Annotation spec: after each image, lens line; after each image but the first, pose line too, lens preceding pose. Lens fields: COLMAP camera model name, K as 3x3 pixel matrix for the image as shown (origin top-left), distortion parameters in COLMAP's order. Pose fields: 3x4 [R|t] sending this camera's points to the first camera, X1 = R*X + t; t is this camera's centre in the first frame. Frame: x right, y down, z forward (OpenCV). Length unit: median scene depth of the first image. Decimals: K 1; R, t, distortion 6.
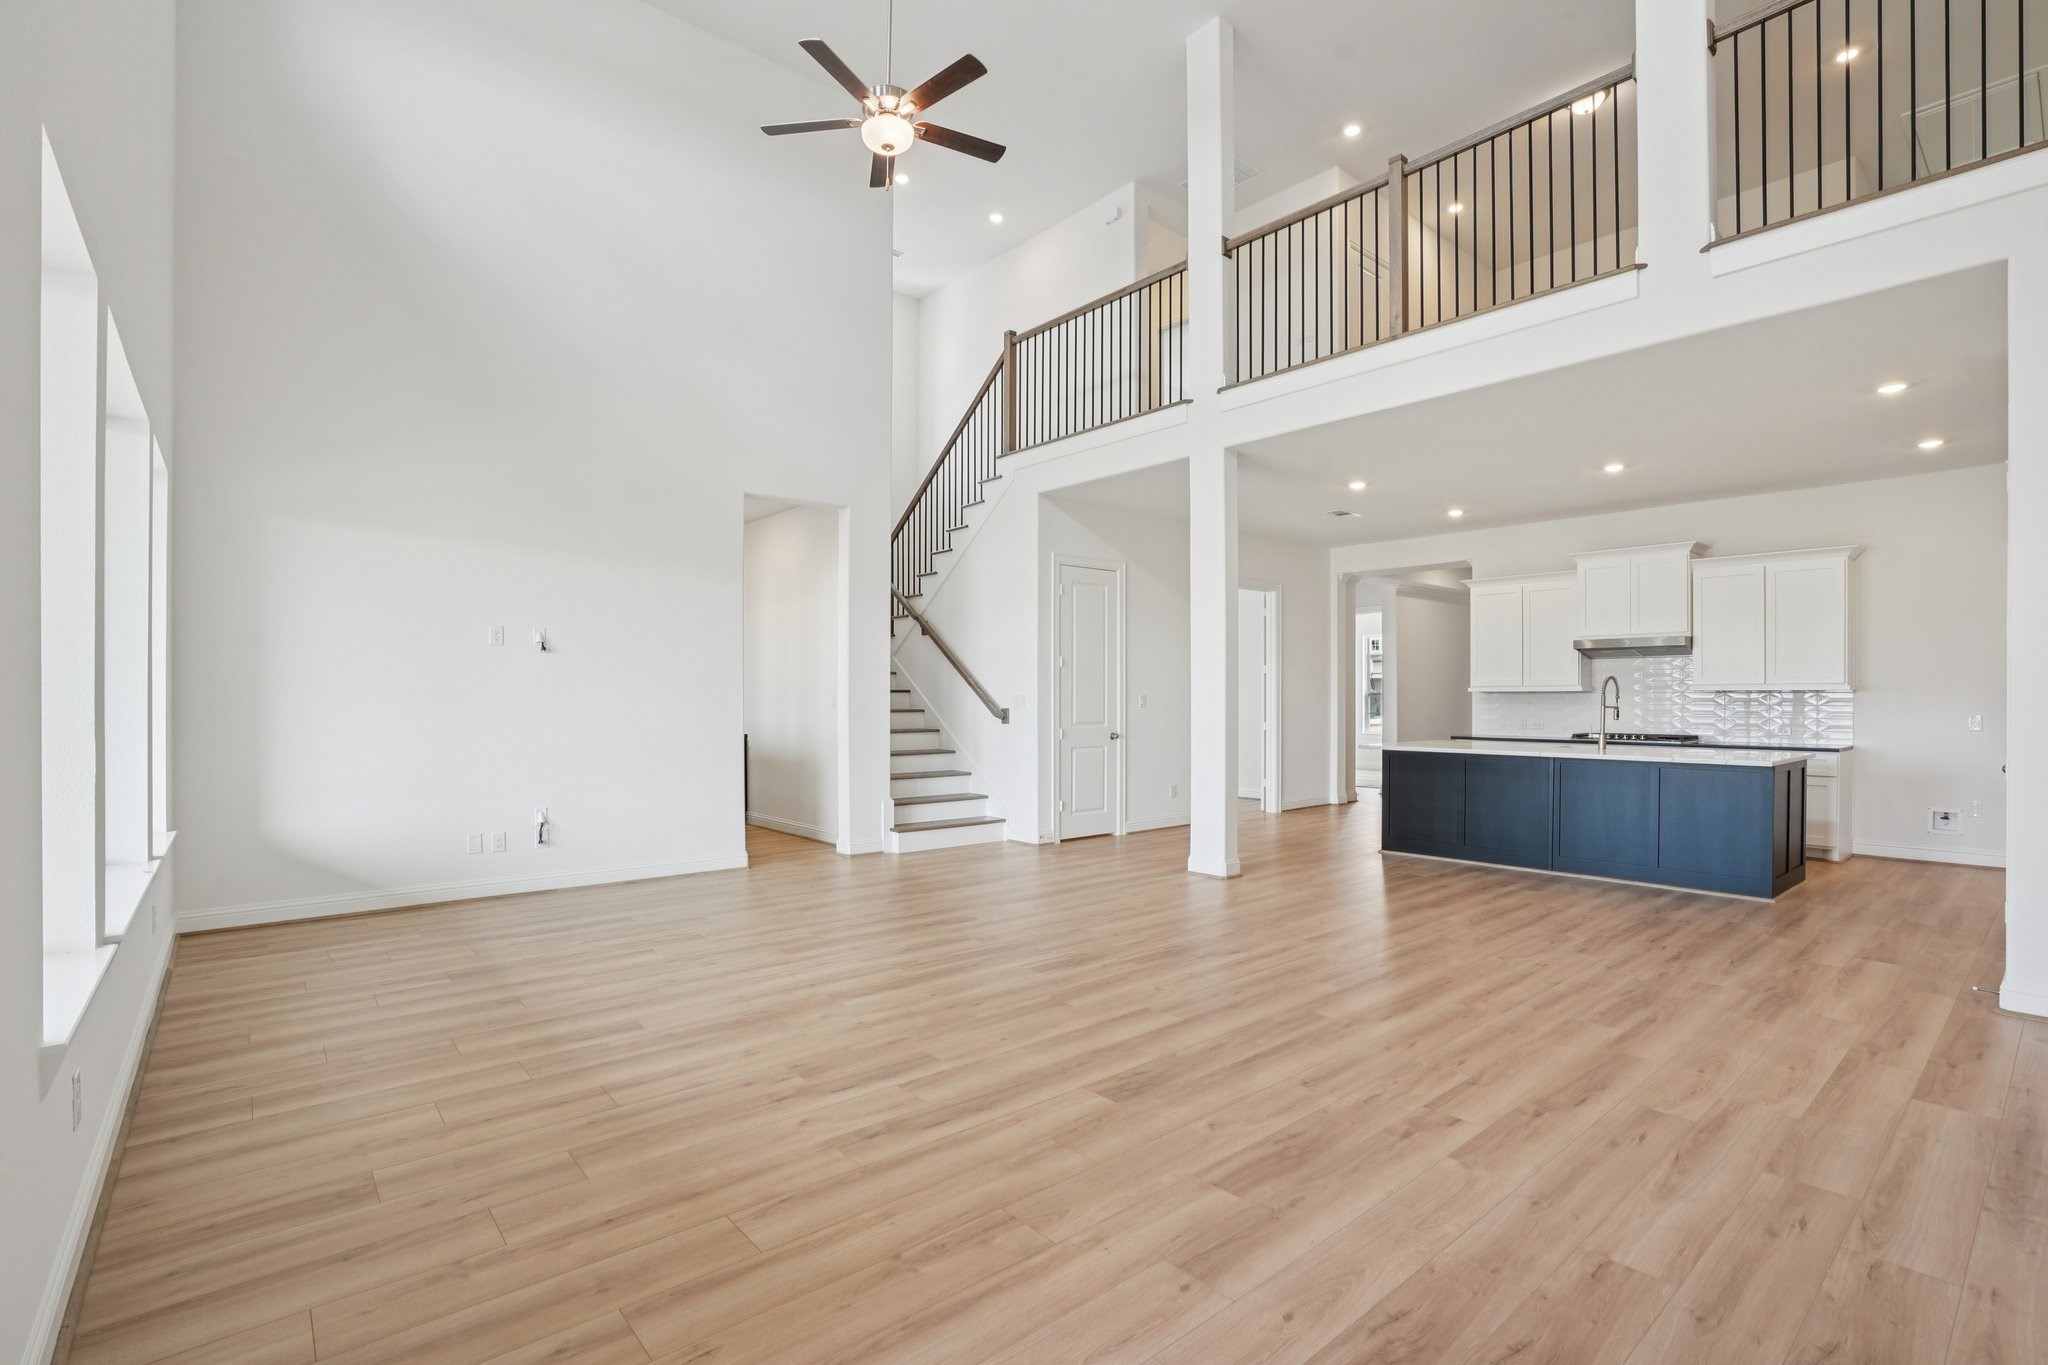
lens RADIAL K [[943.1, 0, 1035.5], [0, 943.1, 698.9], [0, 0, 1]] dist [-0.034100, 0.000167]
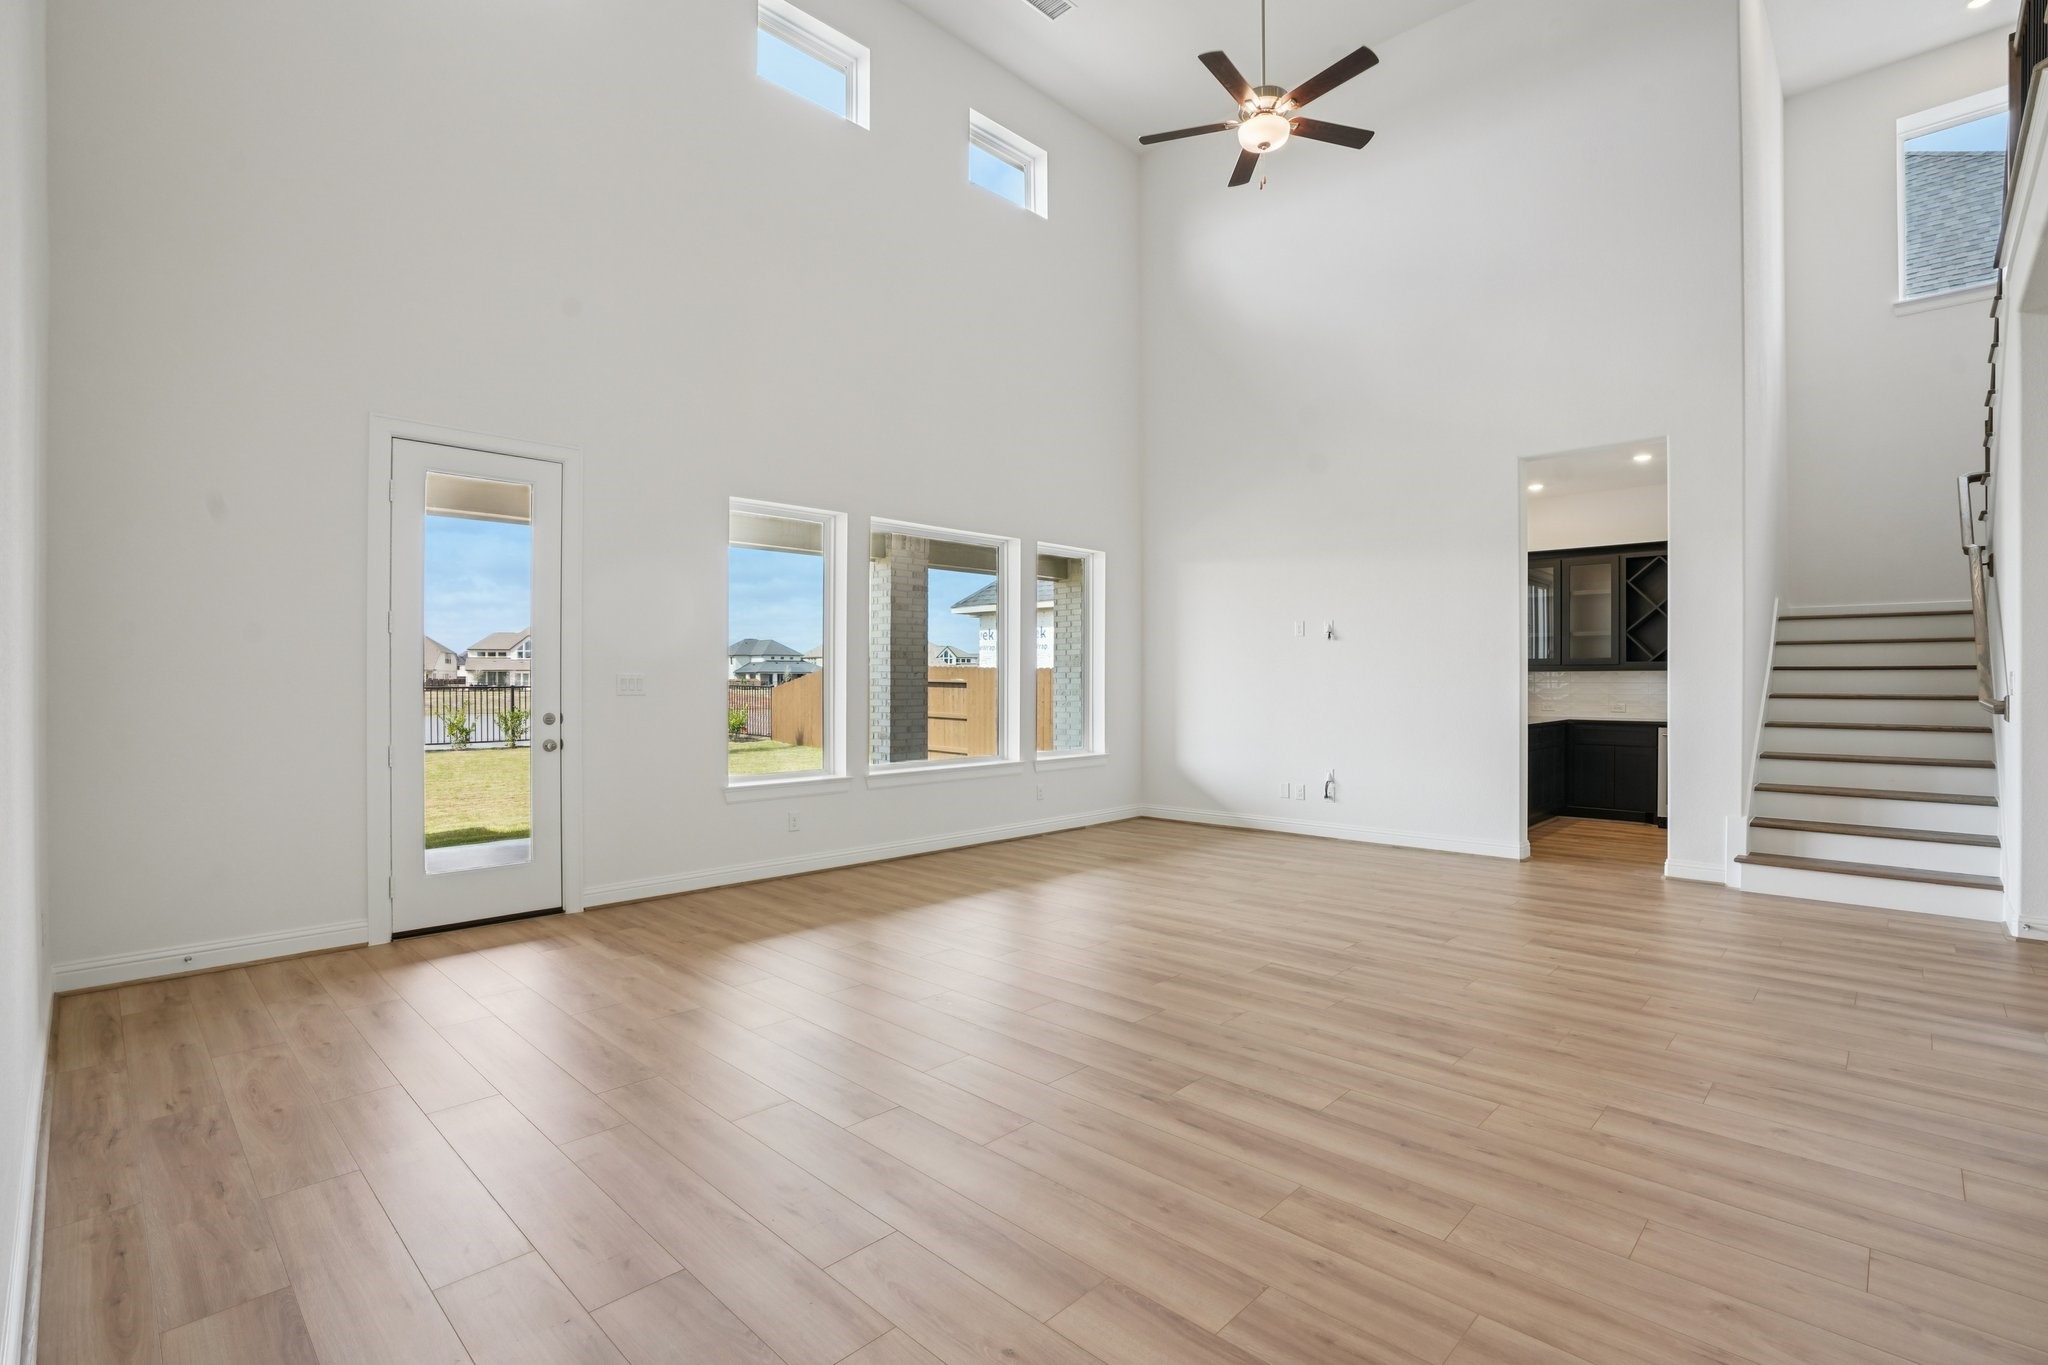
lens RADIAL K [[943.1, 0, 1035.6], [0, 943.1, 682.4], [0, 0, 1]] dist [-0.034100, 0.000167]
pose [[0.096759, -0.002134, -0.995306, 0.906927], [0.001019, 0.999997, -0.002045, 0.007331], [0.995307, -0.000816, 0.096761, 0.691655]]
